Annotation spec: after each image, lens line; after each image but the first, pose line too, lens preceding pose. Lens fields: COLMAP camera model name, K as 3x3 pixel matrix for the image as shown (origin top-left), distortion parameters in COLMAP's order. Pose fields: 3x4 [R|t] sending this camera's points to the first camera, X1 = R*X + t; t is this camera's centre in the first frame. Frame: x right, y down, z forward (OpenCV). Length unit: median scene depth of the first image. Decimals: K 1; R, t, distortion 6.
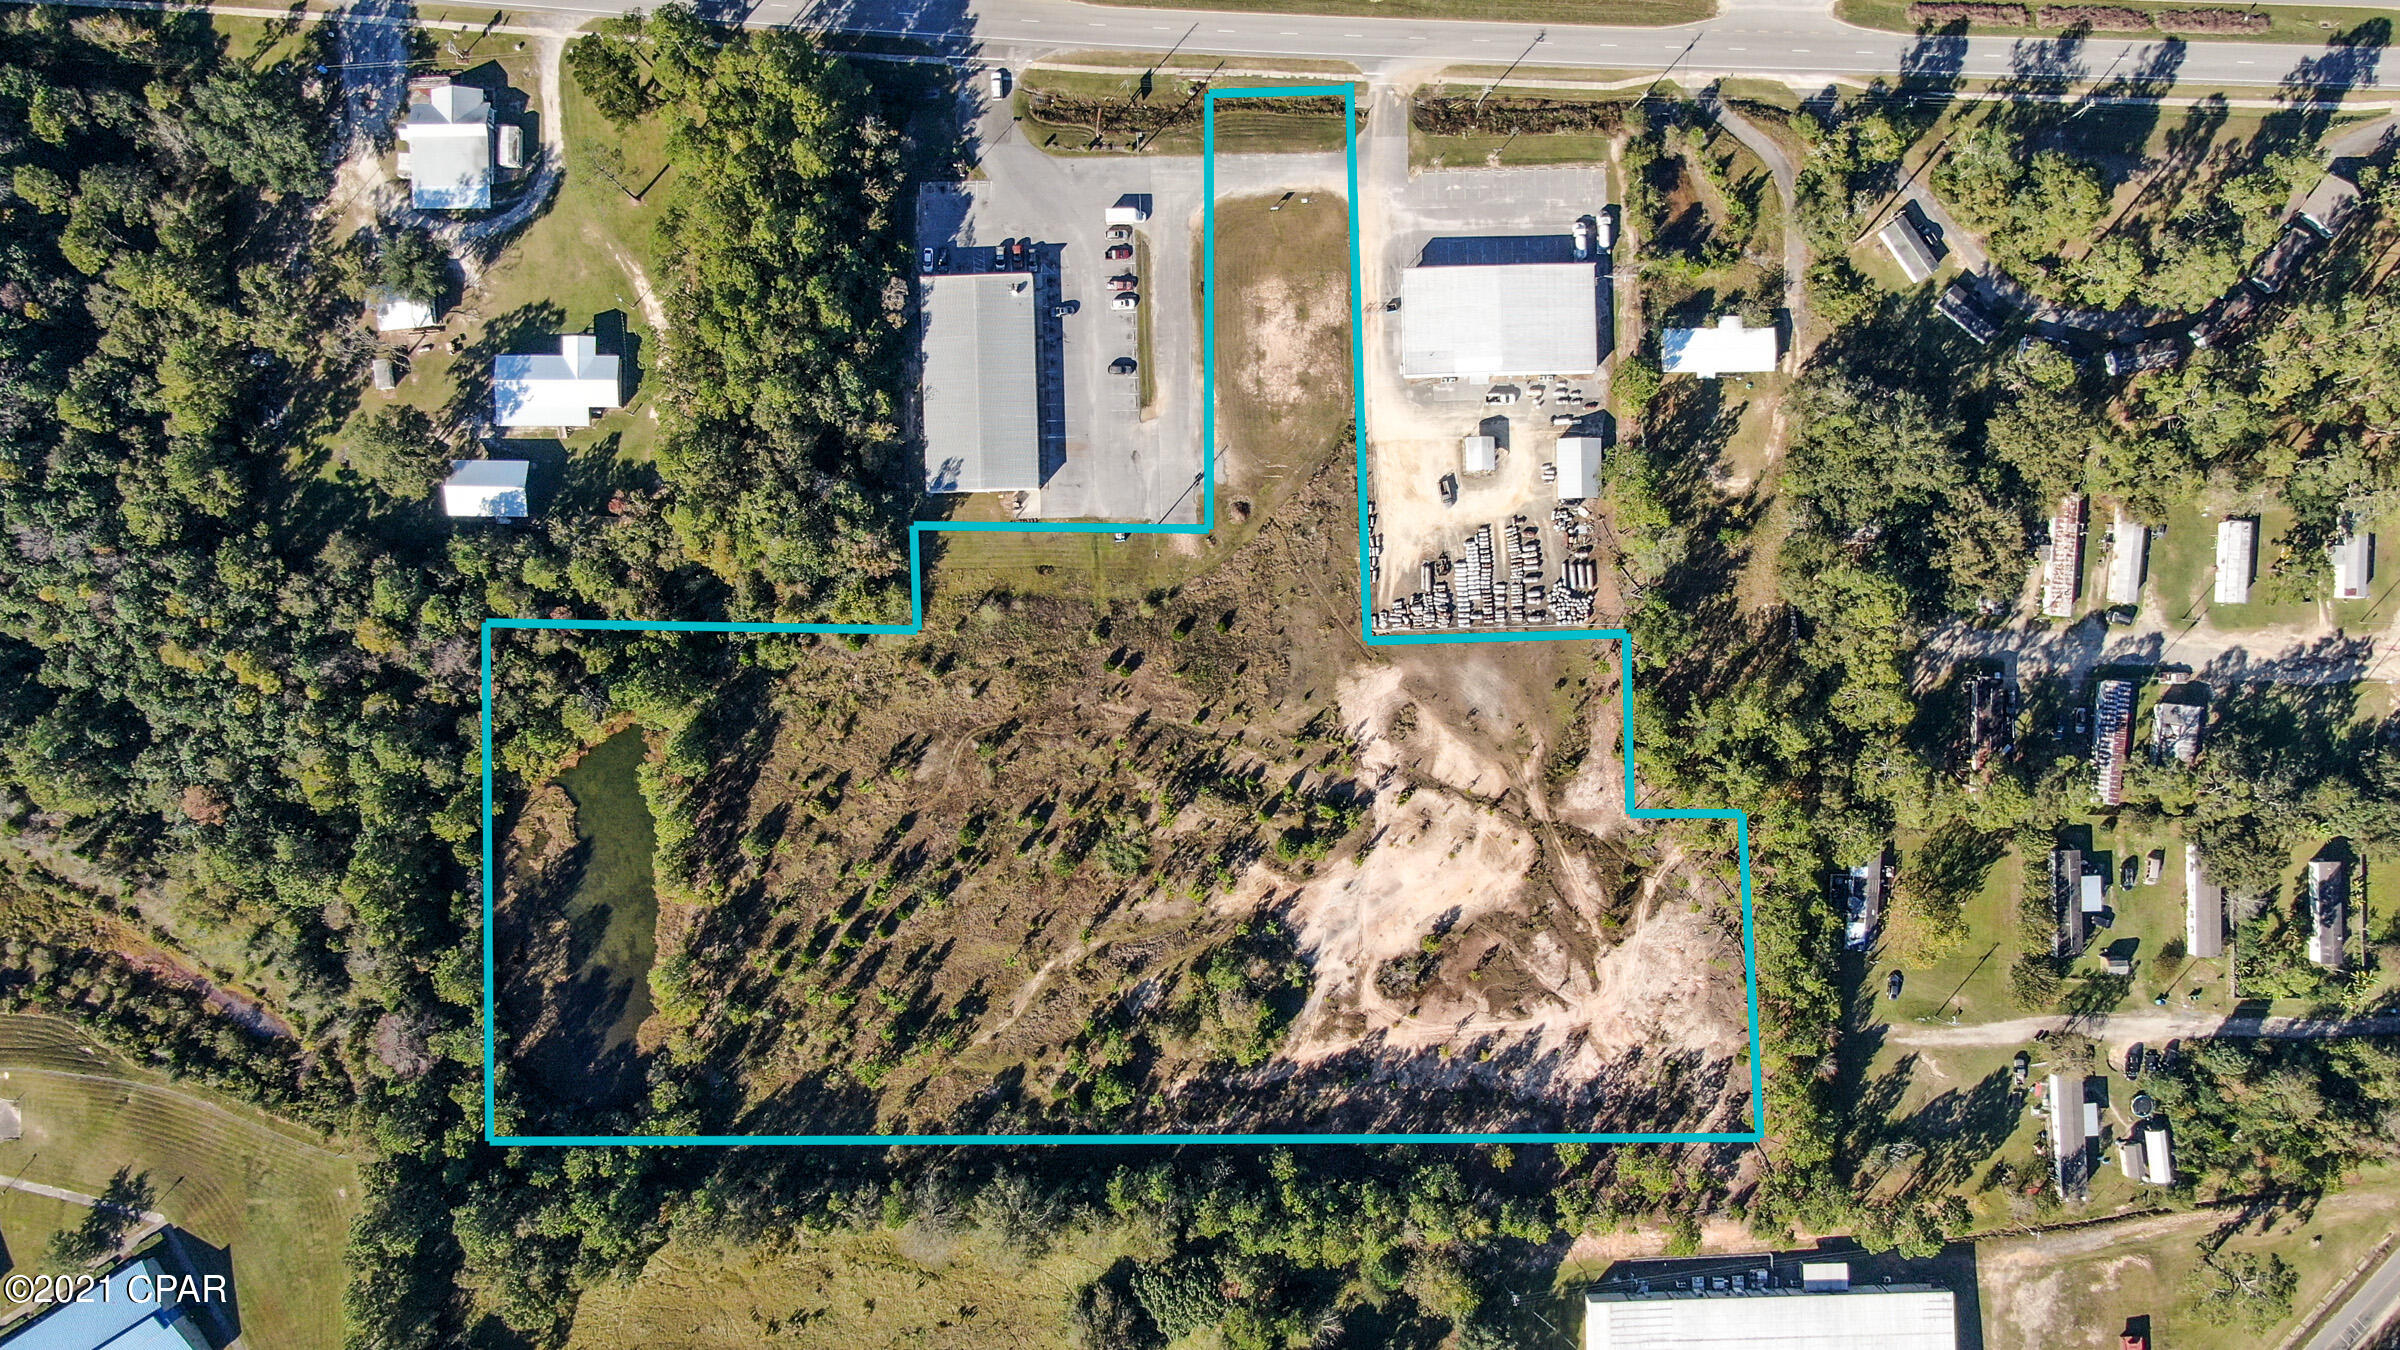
lens RADIAL K [[1723.7, 0, 1196.4], [0, 1723.7, 687.2], [0, 0, 1]] dist [-0.022439, 0.008799]
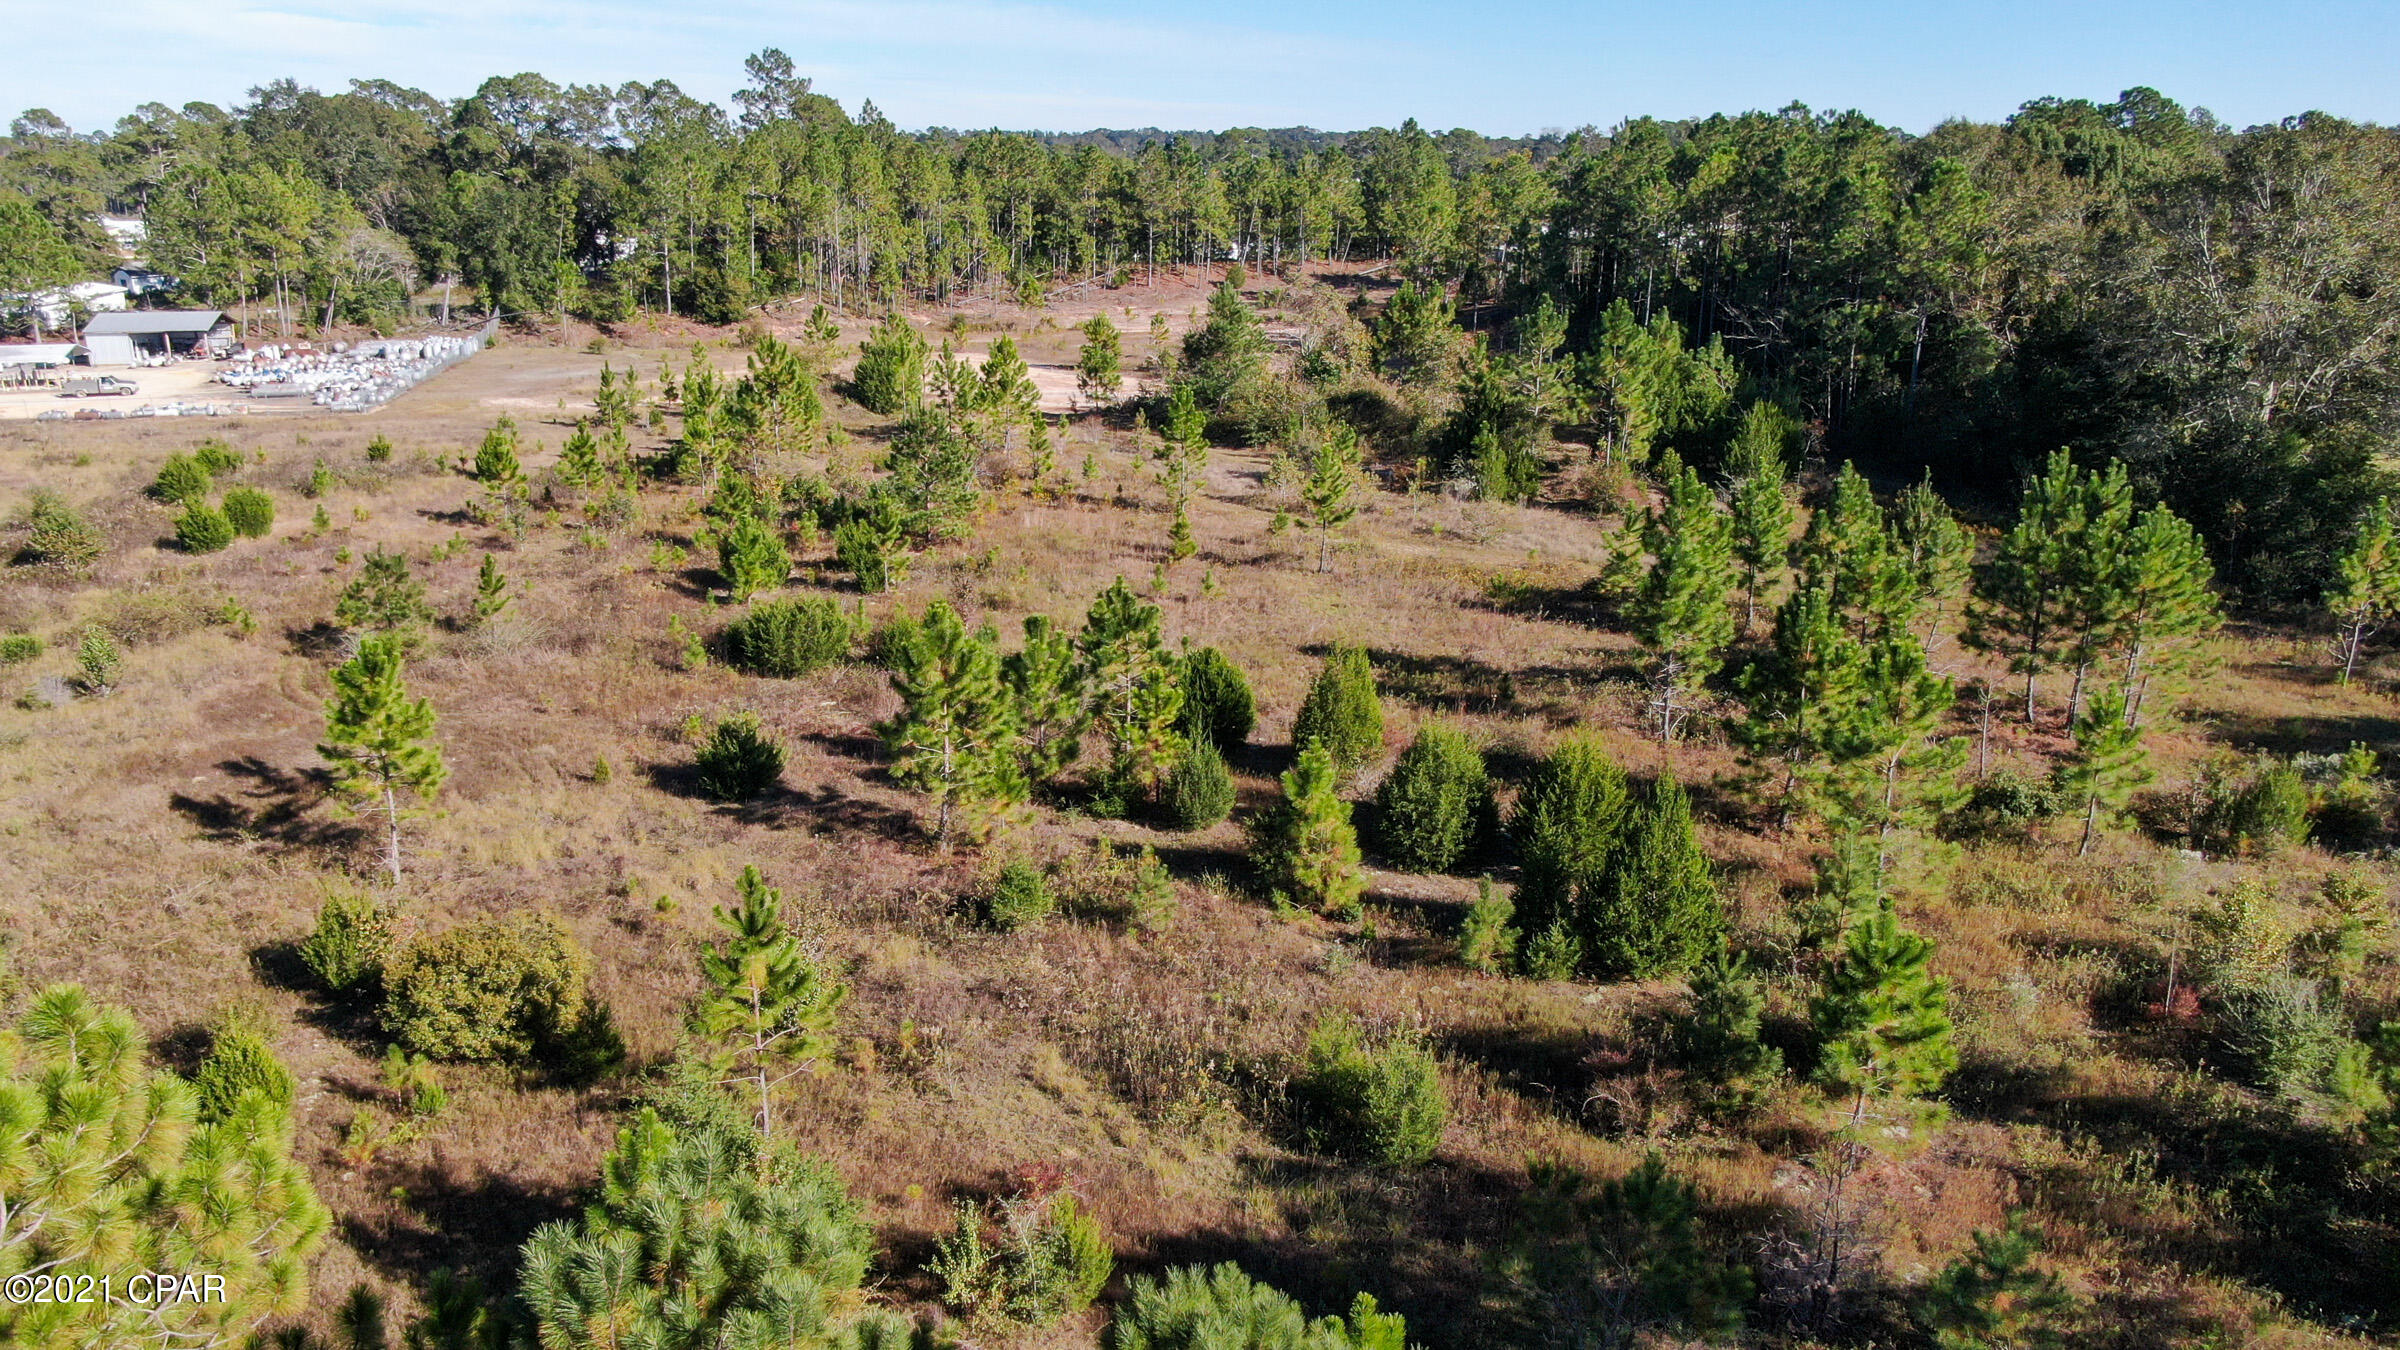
lens RADIAL K [[1723.7, 0, 1203.2], [0, 1723.7, 681.0], [0, 0, 1]] dist [-0.022439, 0.008799]
pose [[-0.146860, -0.286028, 0.946900, -0.336297], [0.989157, -0.041277, 0.140945, 0.105656], [-0.001229, 0.957332, 0.288989, 0.946580]]
